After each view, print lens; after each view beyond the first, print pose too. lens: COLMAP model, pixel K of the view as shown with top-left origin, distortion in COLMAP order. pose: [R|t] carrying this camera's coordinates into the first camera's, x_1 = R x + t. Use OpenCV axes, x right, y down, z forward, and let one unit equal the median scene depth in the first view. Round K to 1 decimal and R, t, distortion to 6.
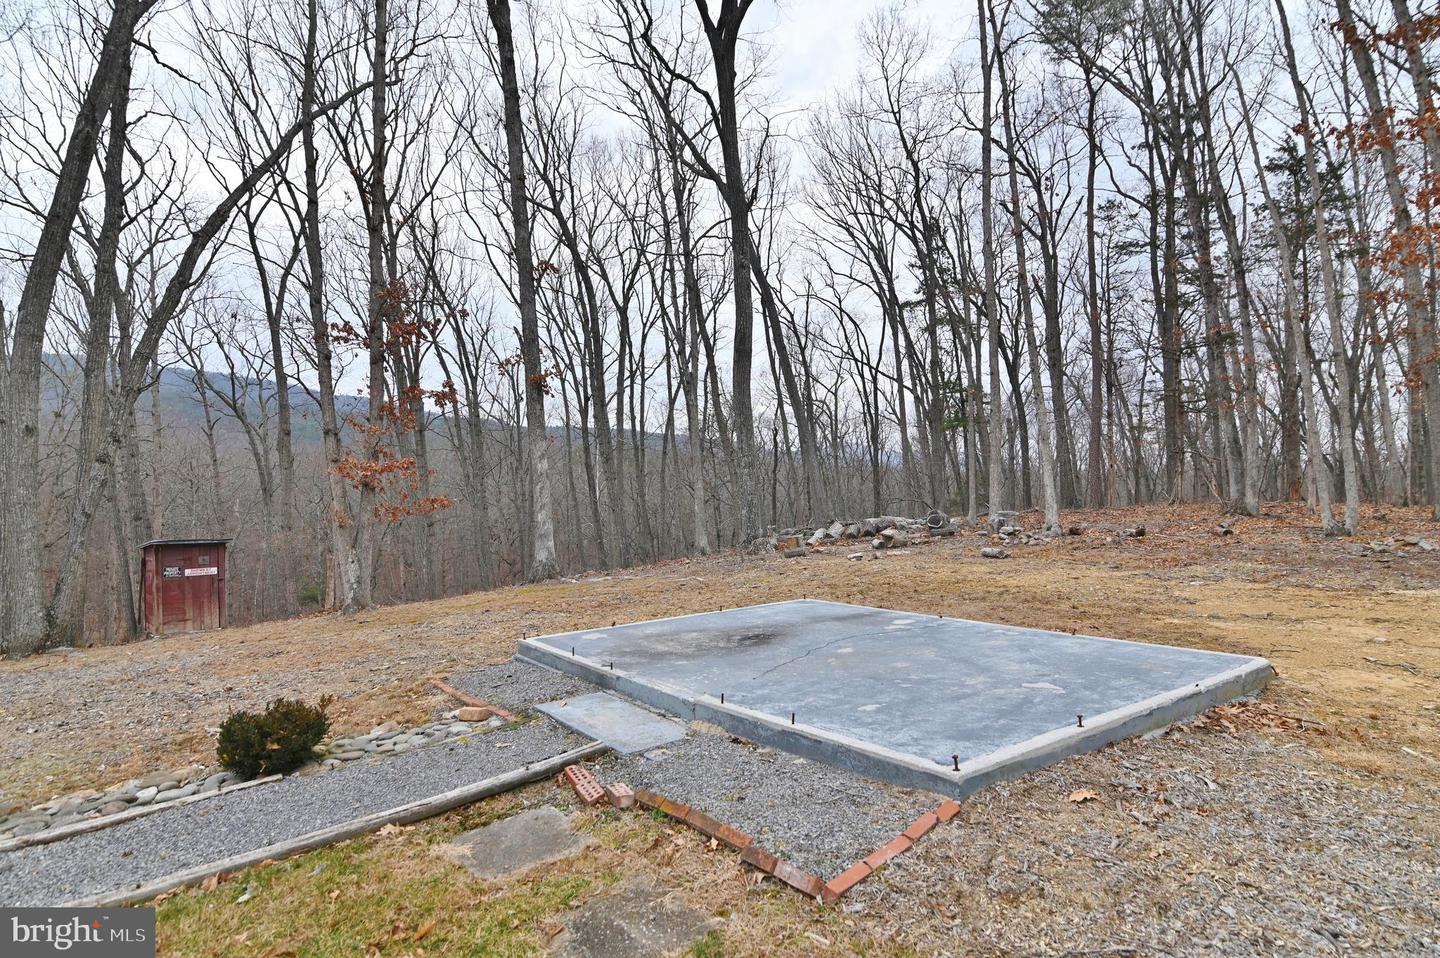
lens RADIAL K [[827.8, 0, 720.0], [0, 827.8, 479.0], [0, 0, 1]] dist [0.000976, -0.000077]
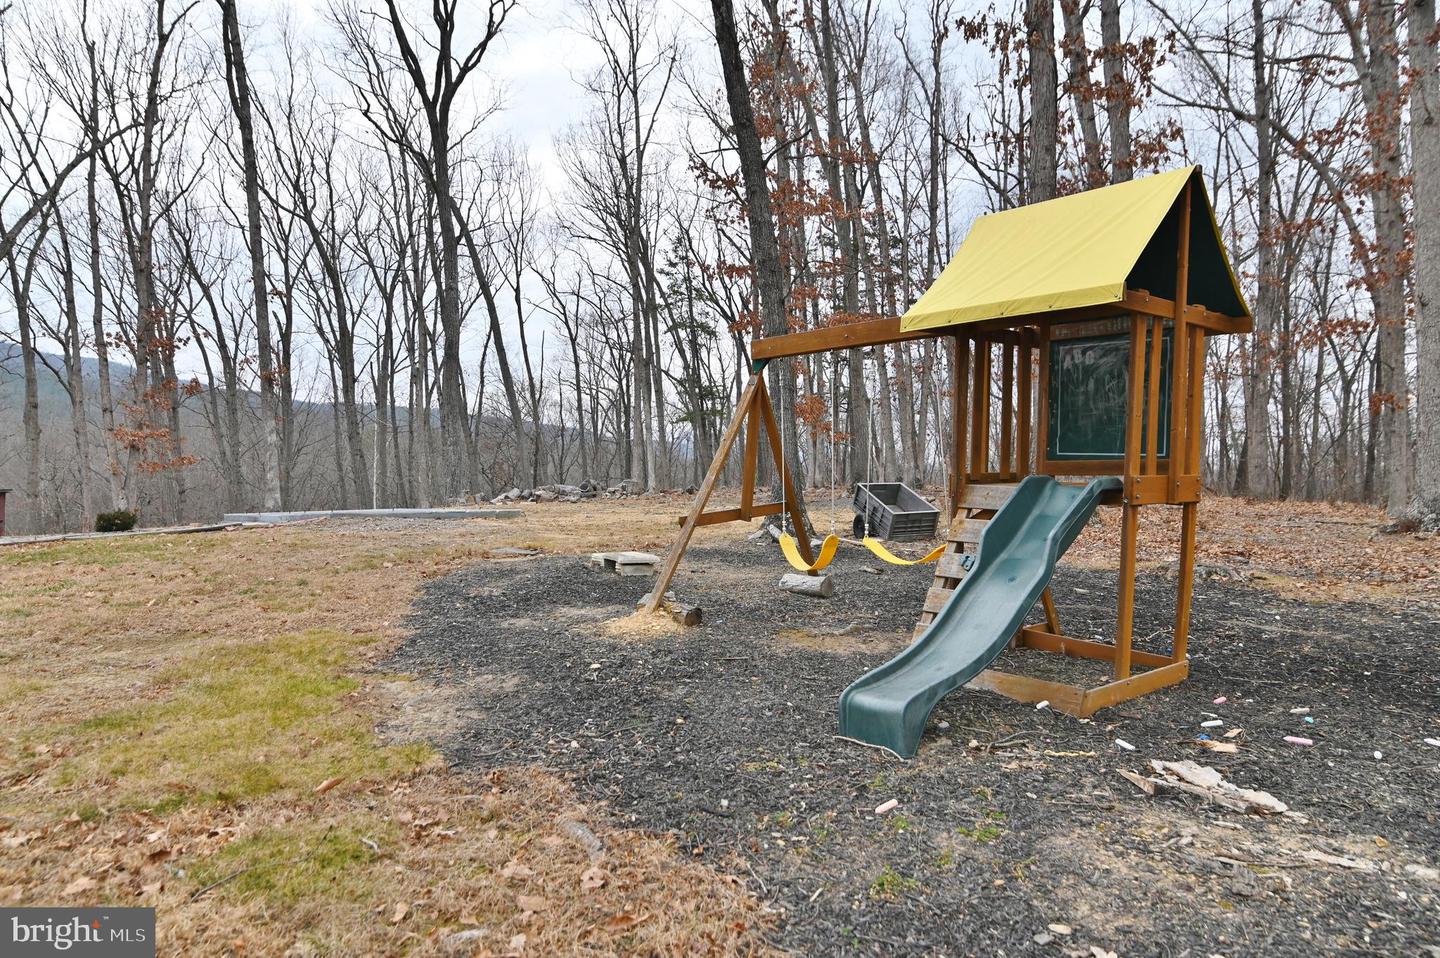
lens RADIAL K [[903.6, 0, 720.0], [0, 903.6, 479.0], [0, 0, 1]] dist [-0.002224, -0.000789]
pose [[0.980154, 0.015874, 0.197603, 0.126084], [-0.017808, 0.999809, 0.008010, 0.015102], [-0.197438, -0.011370, 0.980249, -0.352634]]
